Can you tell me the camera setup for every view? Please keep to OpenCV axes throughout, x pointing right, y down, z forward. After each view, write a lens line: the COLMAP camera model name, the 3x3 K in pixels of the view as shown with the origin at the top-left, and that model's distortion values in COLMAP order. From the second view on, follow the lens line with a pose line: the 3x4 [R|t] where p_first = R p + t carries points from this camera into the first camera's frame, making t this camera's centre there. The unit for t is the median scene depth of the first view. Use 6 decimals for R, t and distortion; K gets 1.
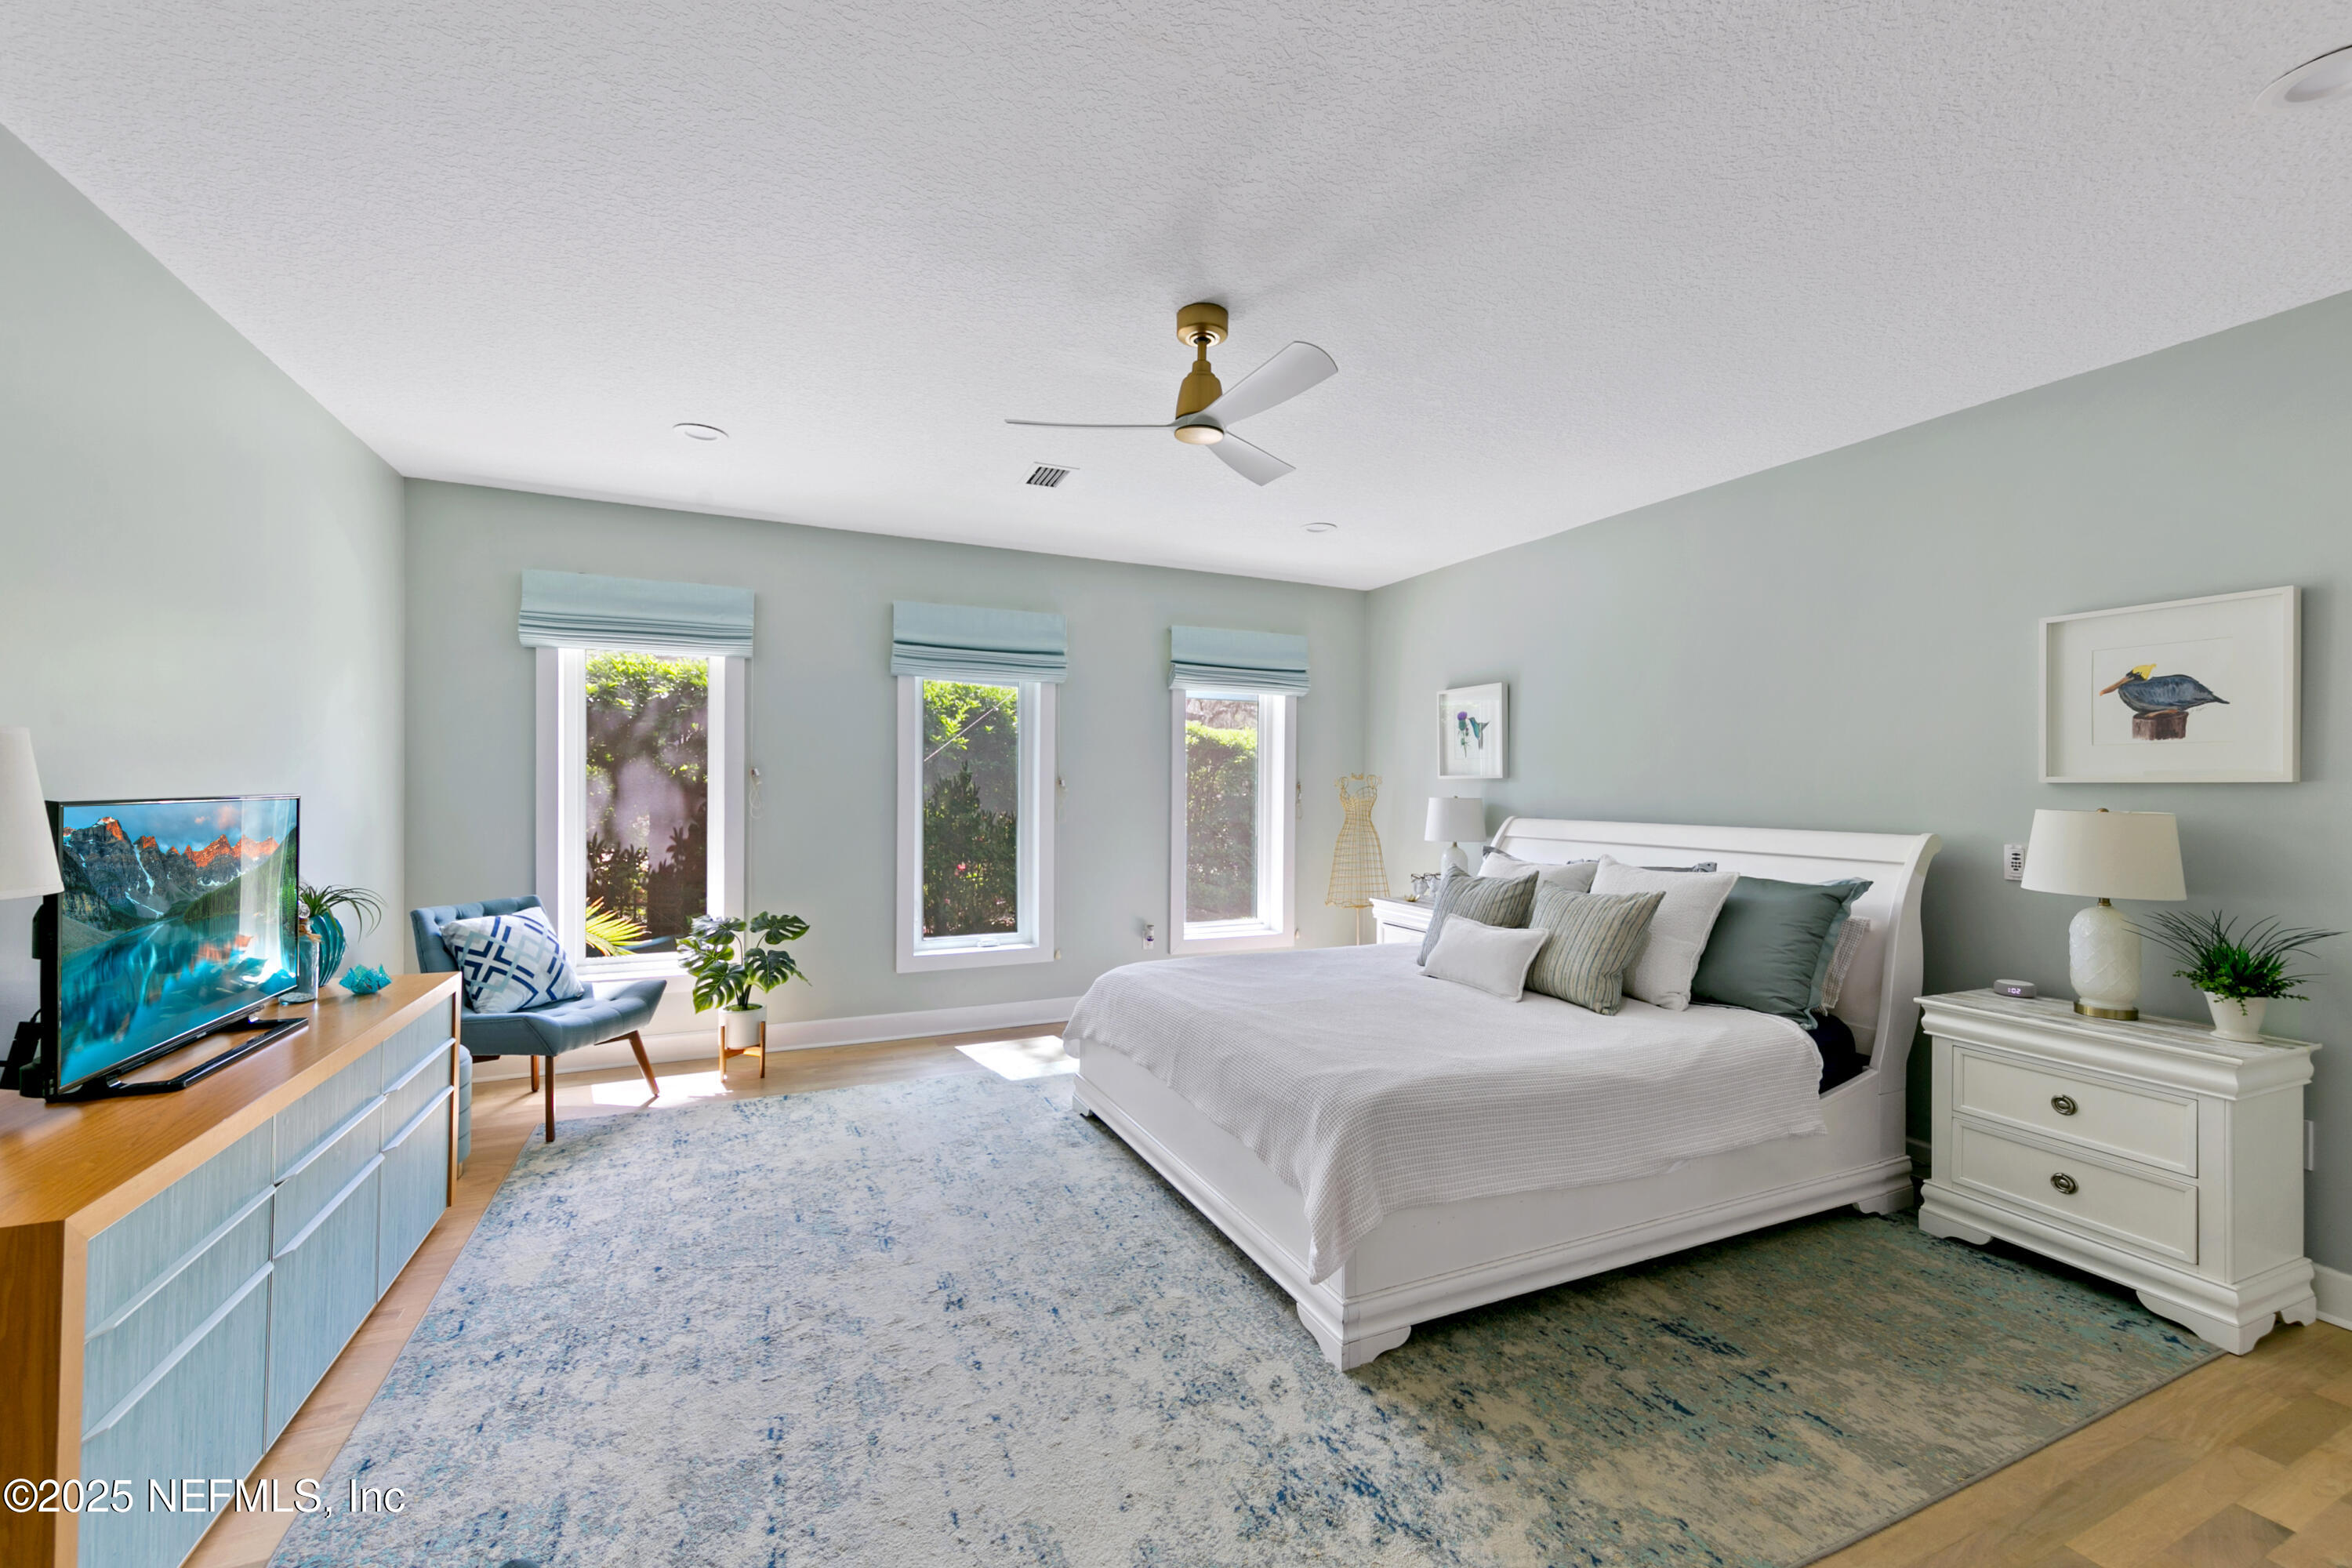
lens RADIAL K [[900.8, 0, 1129.8], [0, 900.8, 781.5], [0, 0, 1]] dist [0.002742, 0.000180]
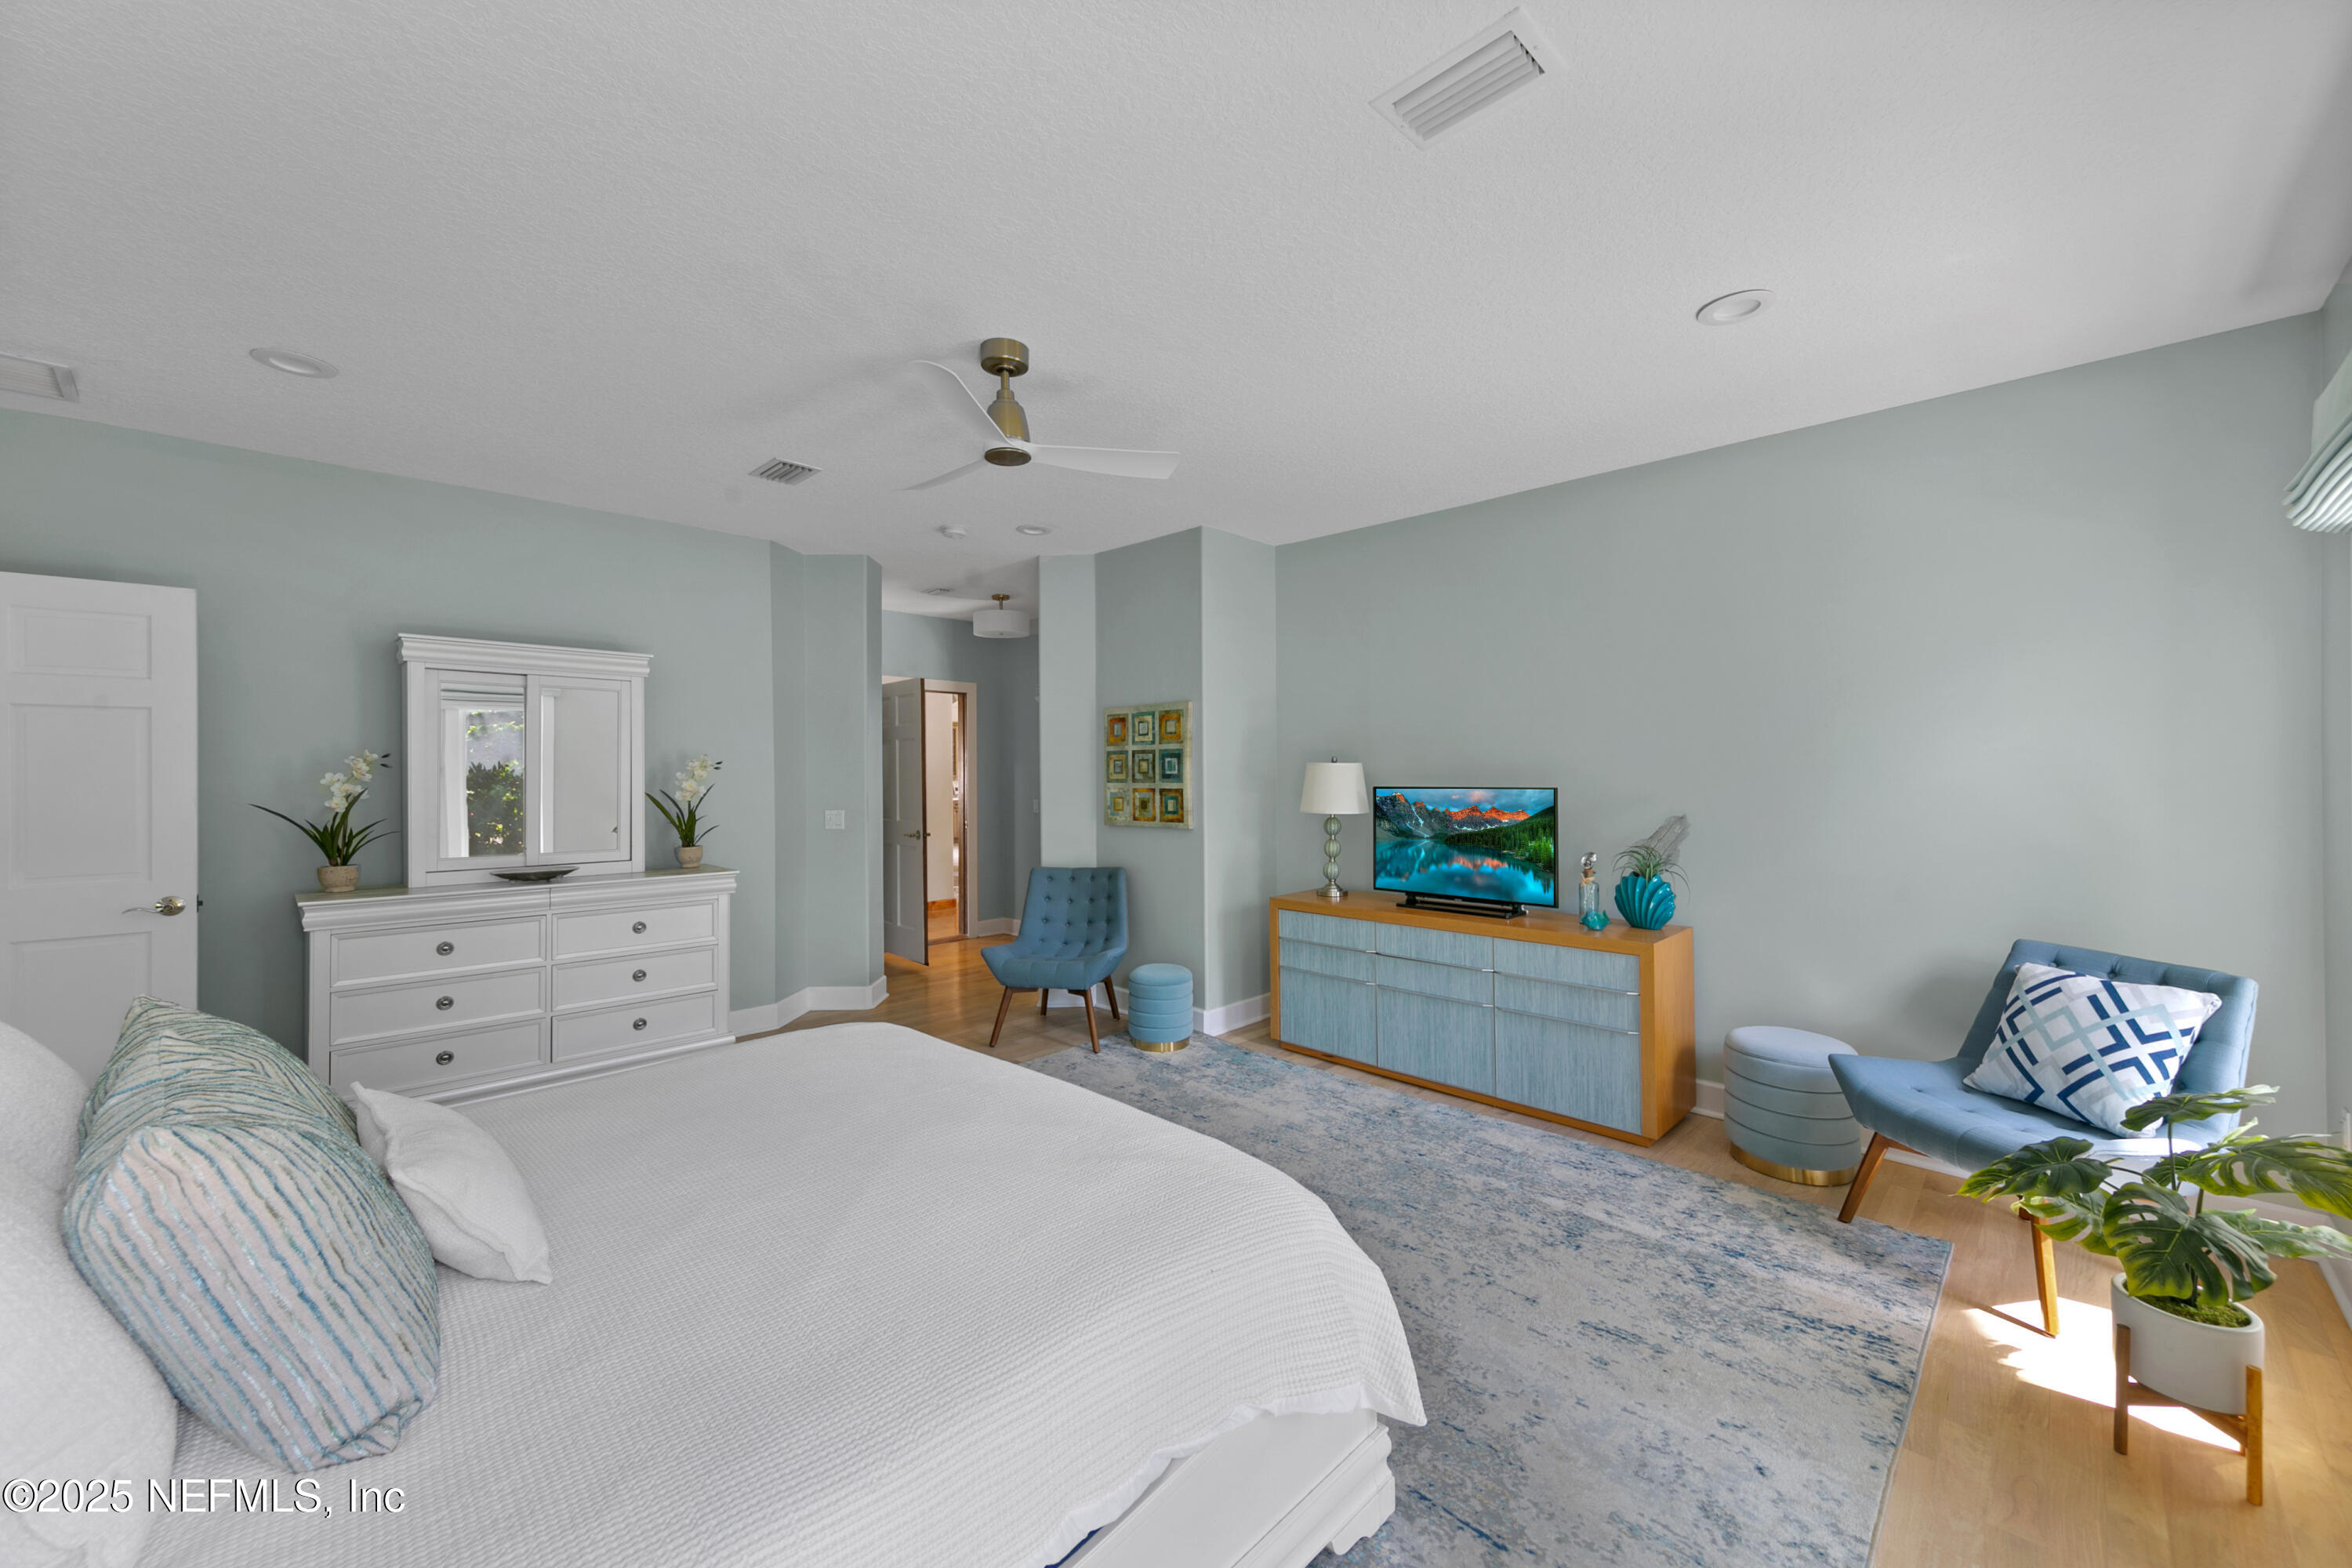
lens RADIAL K [[919.7, 0, 1167.7], [0, 919.7, 778.0], [0, 0, 1]] dist [0.013734, 0.000147]
pose [[-0.917229, 0.002547, -0.398351, 0.348750], [0.001946, 0.999996, 0.001914, -0.005691], [0.398355, 0.000980, -0.917231, 2.126666]]
